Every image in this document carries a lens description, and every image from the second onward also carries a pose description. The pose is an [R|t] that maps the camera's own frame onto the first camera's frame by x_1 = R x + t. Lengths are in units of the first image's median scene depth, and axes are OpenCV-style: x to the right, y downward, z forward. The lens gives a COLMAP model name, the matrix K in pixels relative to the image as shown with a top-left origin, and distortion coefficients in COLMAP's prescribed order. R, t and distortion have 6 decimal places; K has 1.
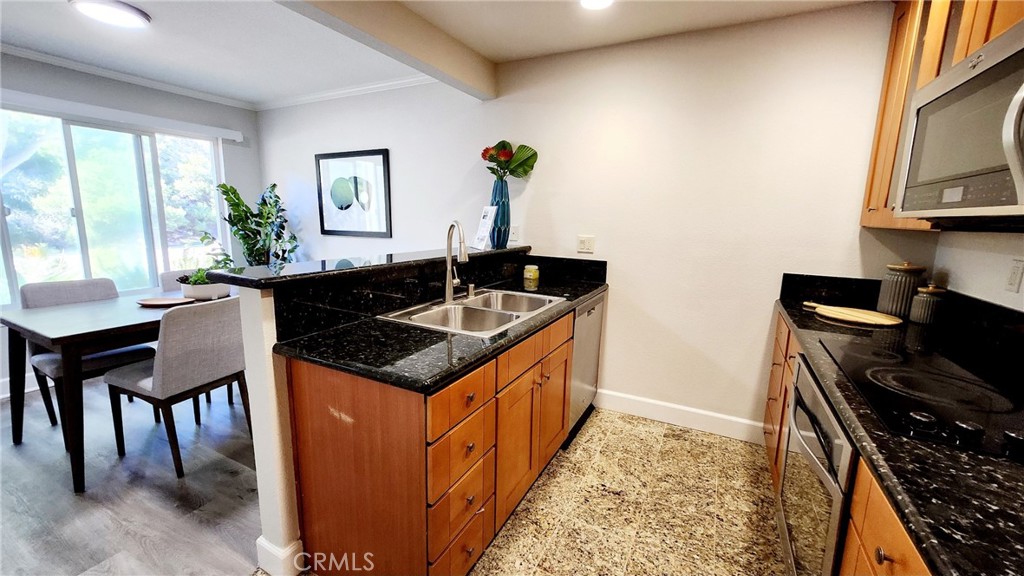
lens RADIAL K [[404.1, 0, 517.5], [0, 404.1, 282.4], [0, 0, 1]] dist [-0.000891, 0.000229]
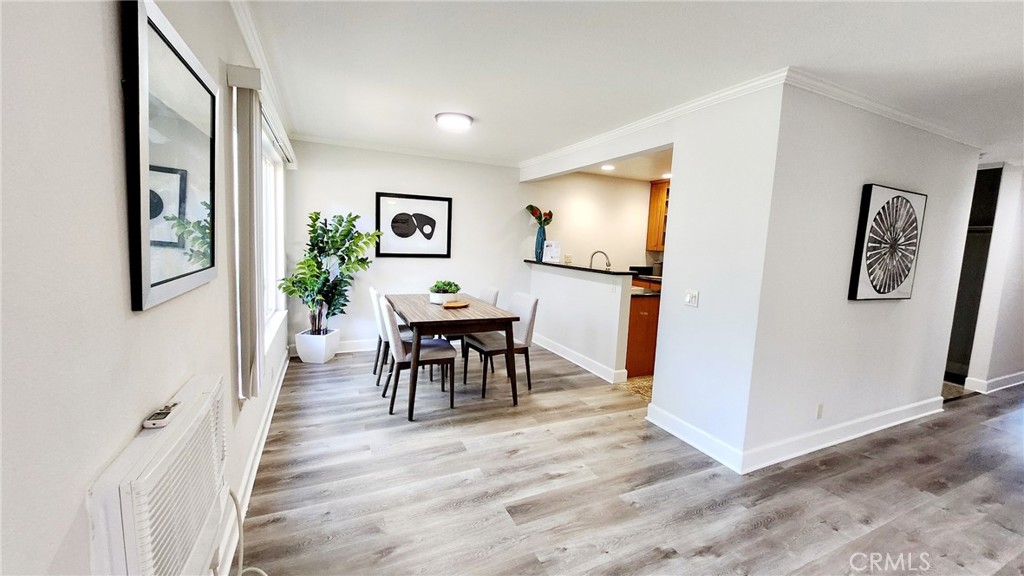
lens RADIAL K [[402.2, 0, 517.0], [0, 402.2, 279.6], [0, 0, 1]] dist [0.000376, 0.000336]
pose [[0.609514, -0.071600, 0.789536, -1.288463], [0.098197, 0.995062, 0.014431, -0.030204], [-0.786670, 0.068734, 0.613535, -0.067752]]
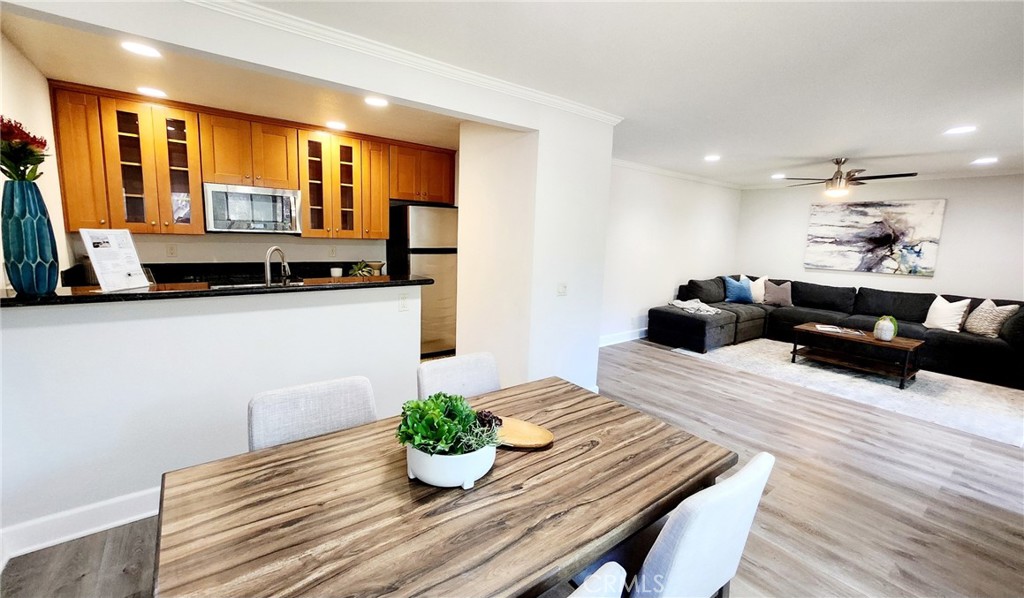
lens RADIAL K [[418.2, 0, 525.3], [0, 418.2, 292.8], [0, 0, 1]] dist [0.000750, 0.000398]
pose [[-0.910342, -0.115368, 0.397452, -0.746815], [0.008360, 0.955037, 0.296368, -0.208896], [-0.413773, 0.273119, -0.868446, 0.972202]]
